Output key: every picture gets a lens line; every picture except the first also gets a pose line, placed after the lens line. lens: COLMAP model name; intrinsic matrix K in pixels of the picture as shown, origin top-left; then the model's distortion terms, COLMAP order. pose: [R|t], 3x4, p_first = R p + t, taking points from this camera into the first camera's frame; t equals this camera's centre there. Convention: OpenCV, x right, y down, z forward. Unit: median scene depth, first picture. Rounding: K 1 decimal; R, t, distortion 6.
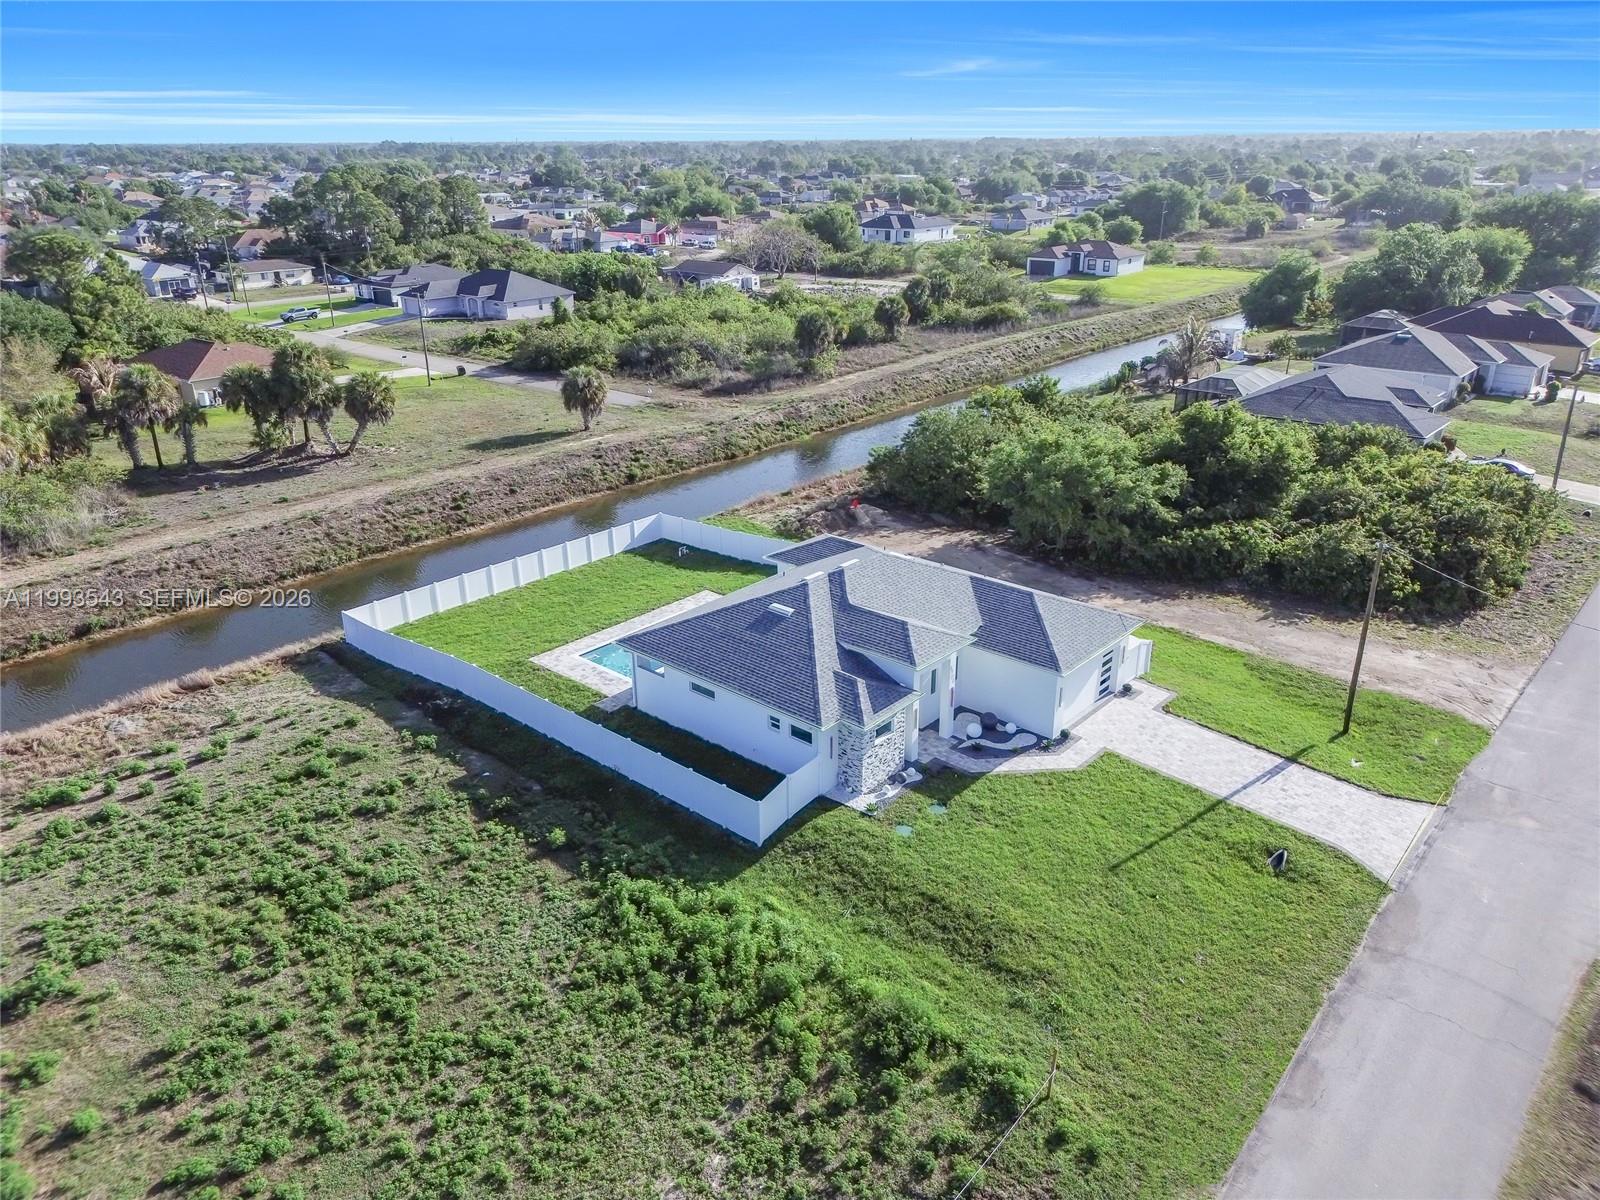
lens RADIAL K [[1106.9, 0, 800.7], [0, 1106.9, 621.5], [0, 0, 1]] dist [0.079984, -0.088290]
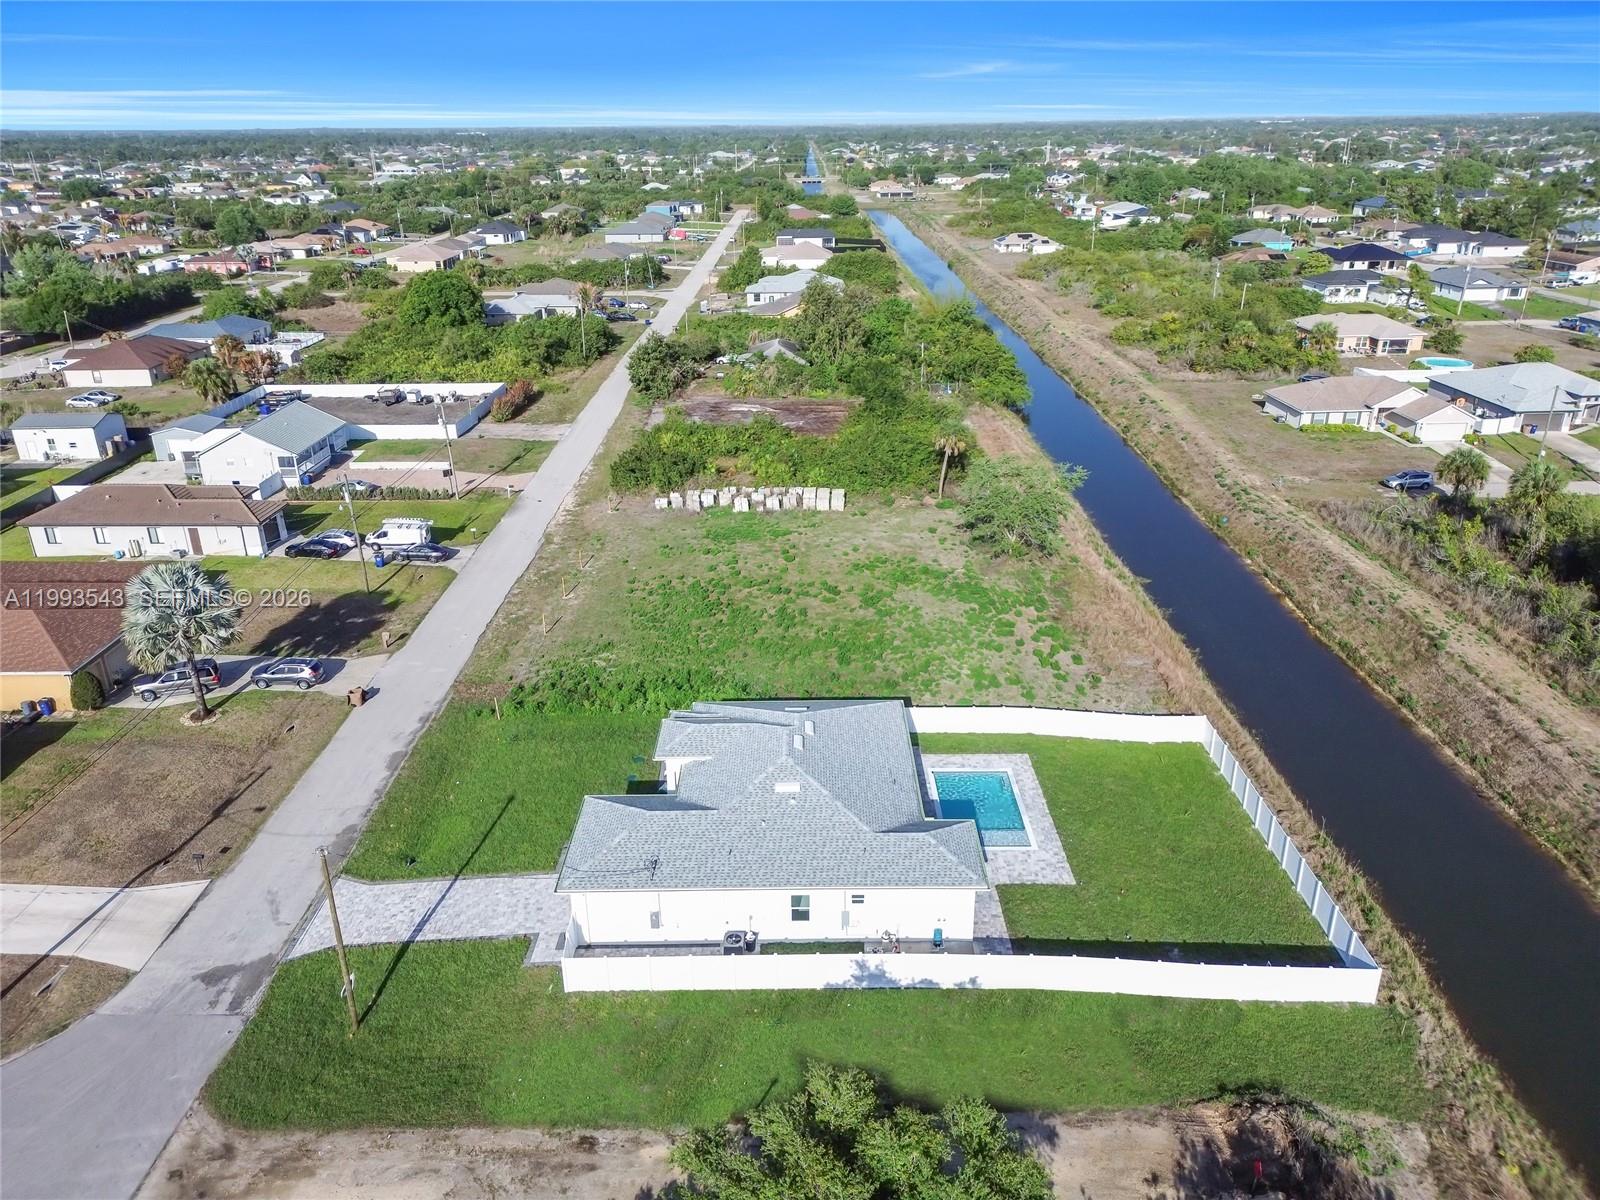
lens RADIAL K [[1118.3, 0, 800.0], [0, 1118.3, 600.0], [0, 0, 1]] dist [0.095468, -0.130285]
pose [[-0.750756, 0.274119, -0.601020, 0.591669], [-0.244186, 0.730231, 0.638072, -0.762653], [0.613791, 0.625796, -0.481289, 1.271985]]
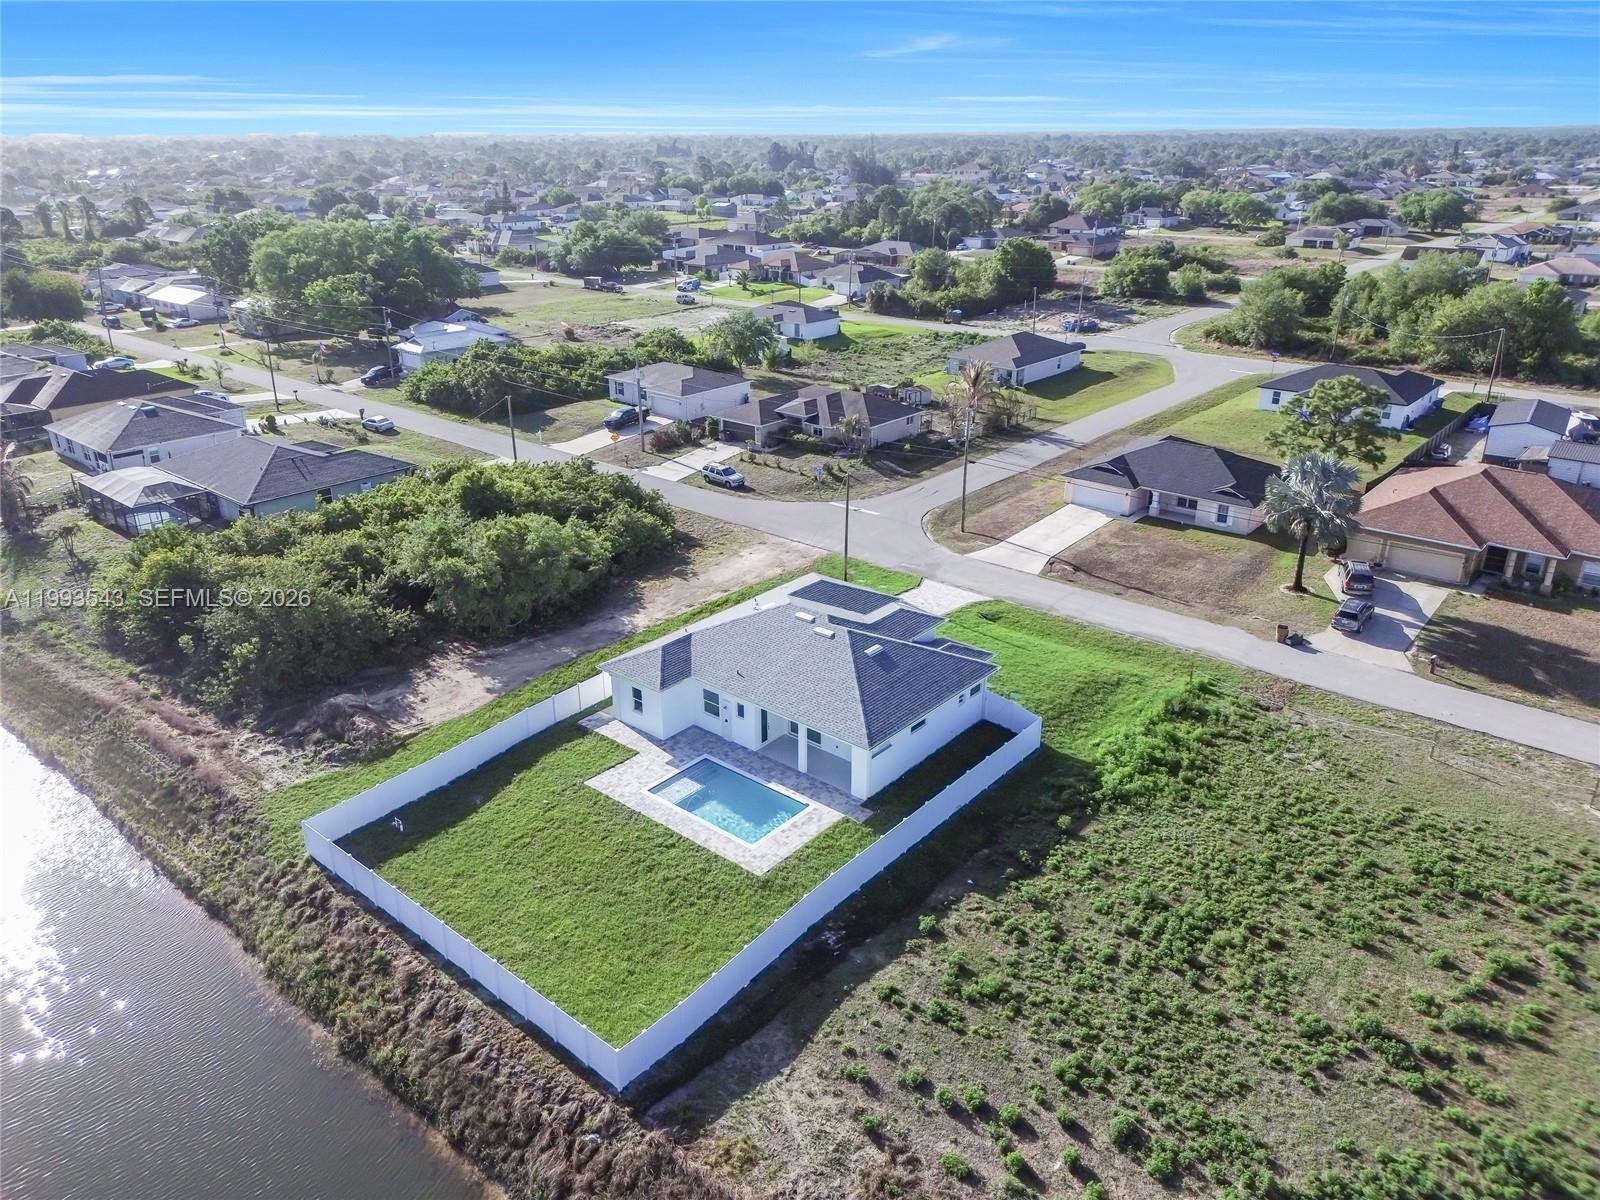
lens RADIAL K [[1106.9, 0, 800.7], [0, 1106.9, 621.5], [0, 0, 1]] dist [0.079984, -0.088290]
pose [[-0.024711, -0.392487, 0.919426, -0.956198], [0.397741, 0.839920, 0.369237, -0.442529], [-0.917165, 0.374817, 0.135353, 0.735030]]
